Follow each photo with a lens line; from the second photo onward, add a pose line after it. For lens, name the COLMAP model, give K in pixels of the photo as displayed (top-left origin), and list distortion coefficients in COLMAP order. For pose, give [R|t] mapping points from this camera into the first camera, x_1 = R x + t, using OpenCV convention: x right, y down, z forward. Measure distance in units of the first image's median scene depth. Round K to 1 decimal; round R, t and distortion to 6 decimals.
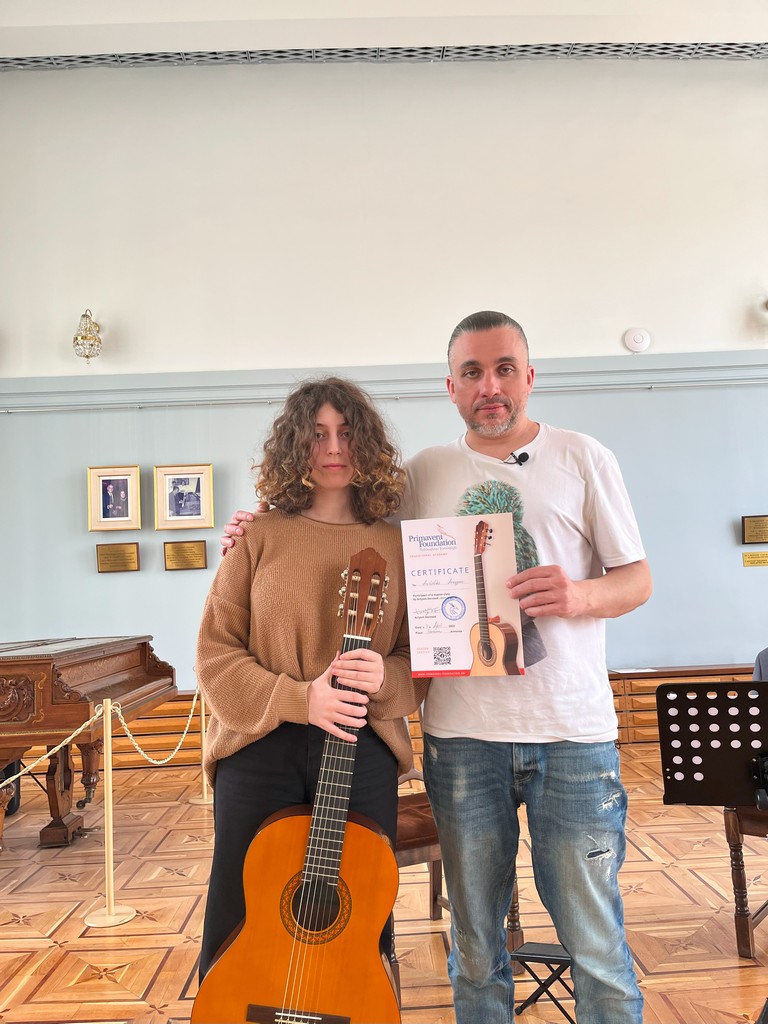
lens RADIAL K [[769.1, 0, 377.9], [0, 769.1, 512.9], [0, 0, 1]] dist [0.086339, -0.116001]
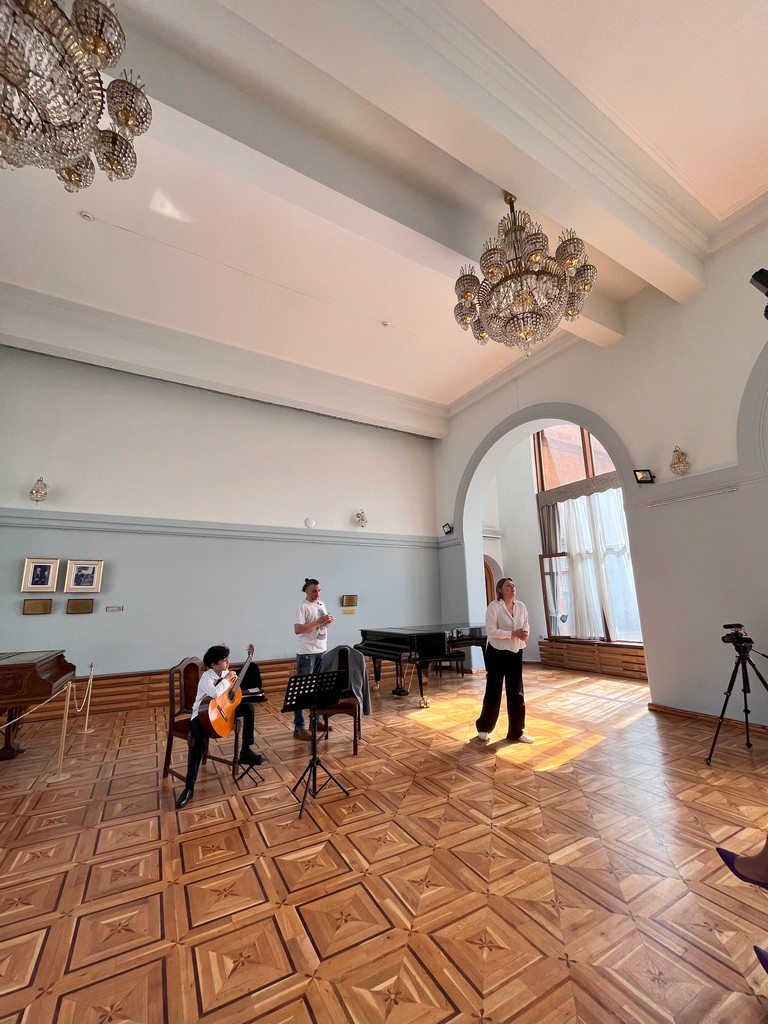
lens RADIAL K [[410.7, 0, 384.0], [0, 410.7, 512.0], [0, 0, 1]] dist [0.000657, 0.000385]
pose [[0.883000, 0.124132, 0.452661, -0.092586], [-0.061613, 0.986704, -0.150394, -0.097834], [-0.465311, 0.104908, 0.878908, -0.416432]]
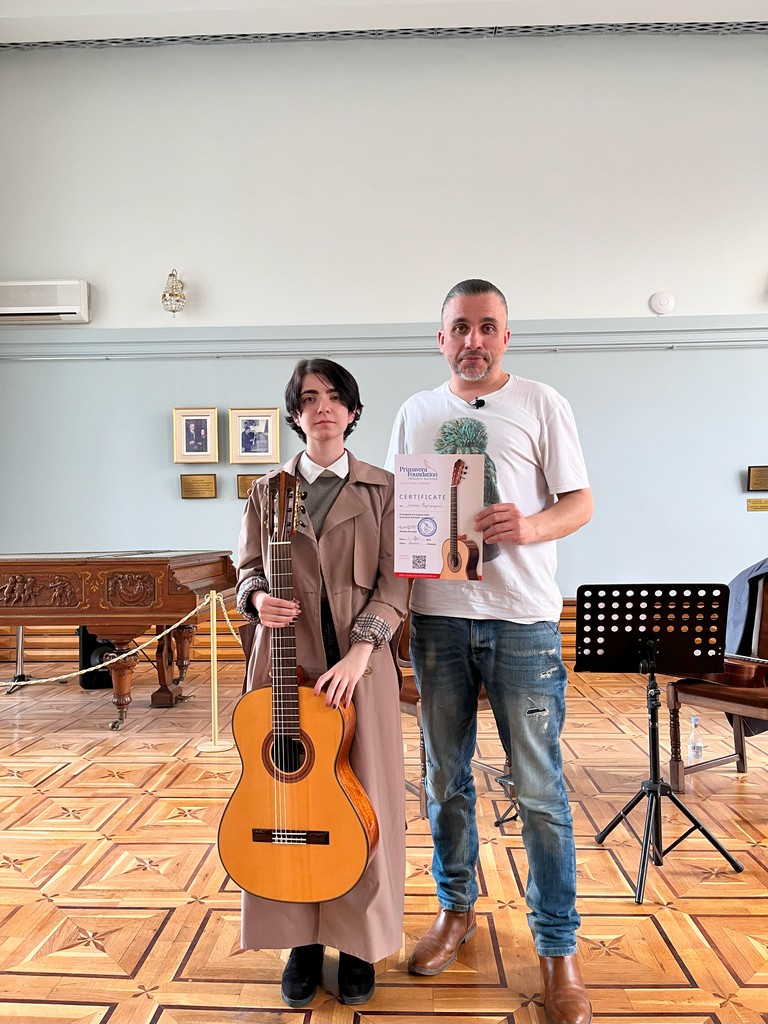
lens RADIAL K [[769.1, 0, 377.9], [0, 769.1, 512.9], [0, 0, 1]] dist [0.086339, -0.116001]
pose [[0.997903, 0.032220, -0.056138, 0.003955], [-0.027567, 0.996271, 0.081762, -0.007352], [0.058563, -0.080043, 0.995070, -0.204951]]
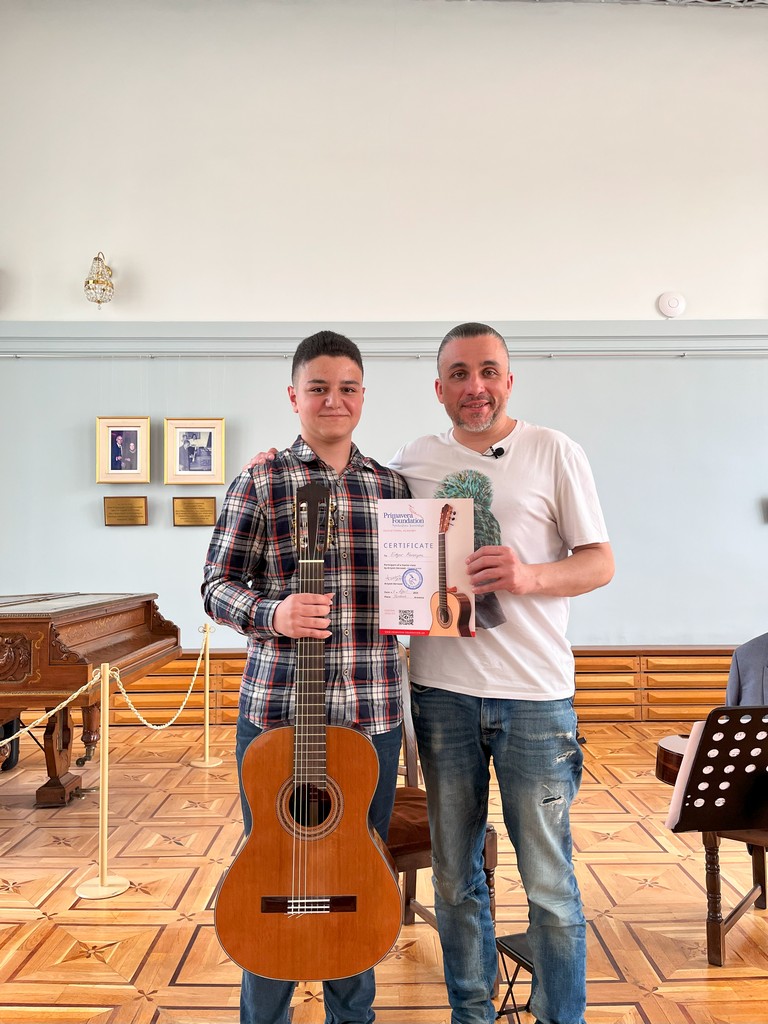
lens RADIAL K [[768.8, 0, 380.8], [0, 768.8, 504.7], [0, 0, 1]] dist [0.079279, -0.109188]
pose [[0.999185, 0.038581, -0.011873, -0.004559], [-0.038037, 0.998346, 0.043121, -0.006339], [0.013517, -0.042634, 0.998999, 0.042707]]
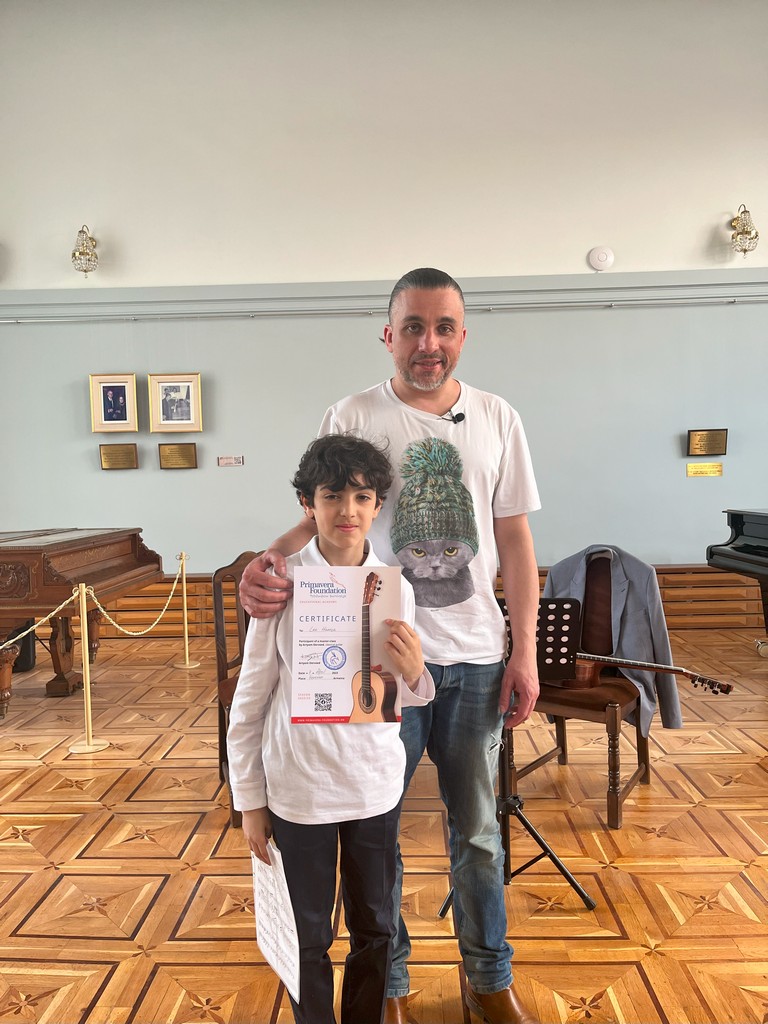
lens RADIAL K [[768.8, 0, 380.8], [0, 768.8, 504.7], [0, 0, 1]] dist [0.079279, -0.109188]
pose [[0.998740, 0.023130, -0.044535, 0.128382], [-0.016779, 0.990287, 0.138019, -0.046727], [0.047295, -0.137097, 0.989428, -0.137031]]
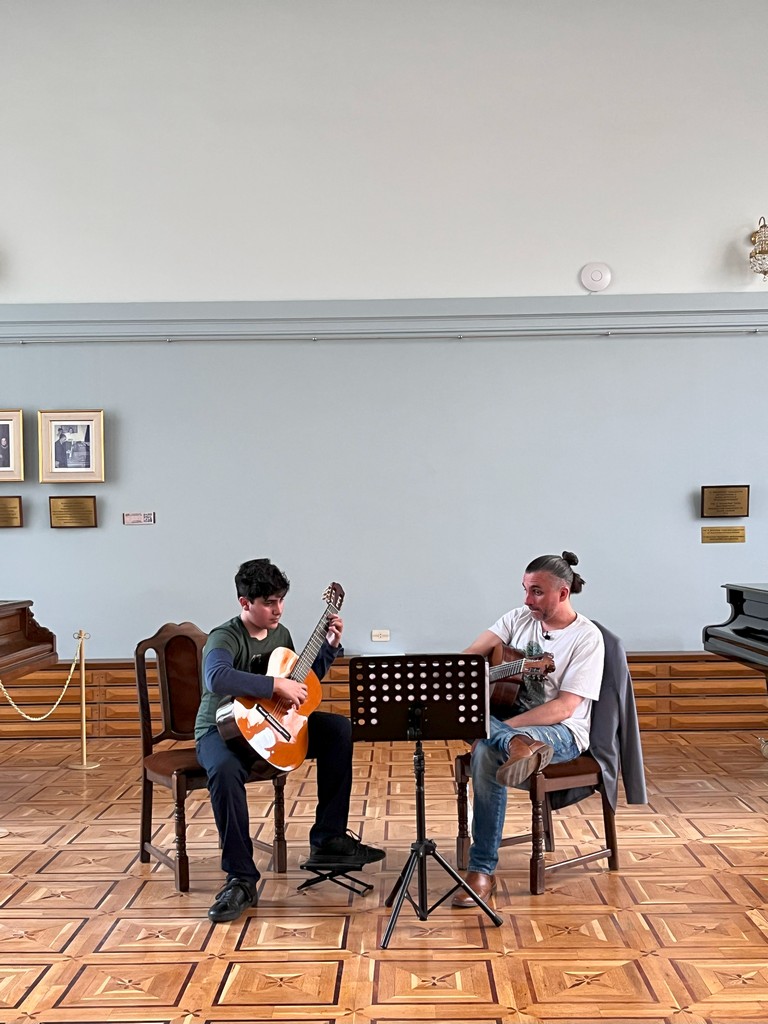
lens RADIAL K [[1246.5, 0, 384.0], [0, 1246.5, 512.0], [0, 0, 1]] dist [0.109984, -0.213439]
pose [[0.999041, 0.029363, -0.032485, 0.213882], [-0.026350, 0.995631, 0.089583, -0.114249], [0.034974, -0.088641, 0.995449, -0.587405]]
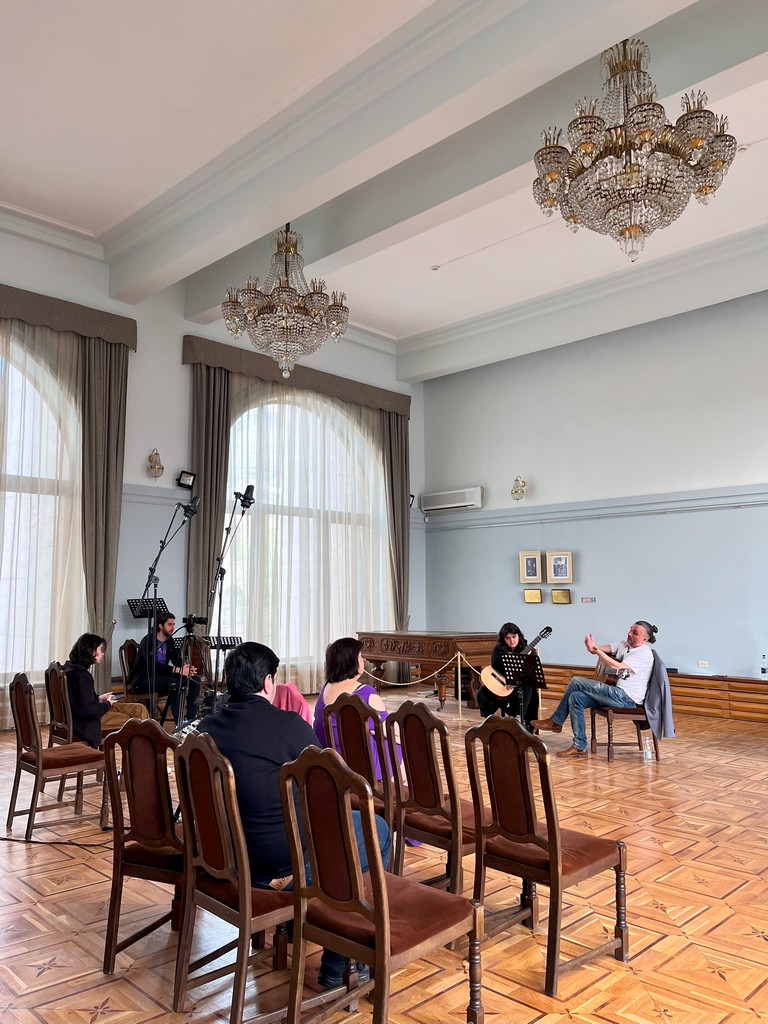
lens RADIAL K [[768.8, 0, 380.8], [0, 768.8, 504.7], [0, 0, 1]] dist [0.079279, -0.109188]
pose [[0.687321, -0.044782, -0.724972, 1.185339], [0.034197, 0.998986, -0.029287, -0.186769], [0.725548, -0.004662, 0.688156, -0.940694]]
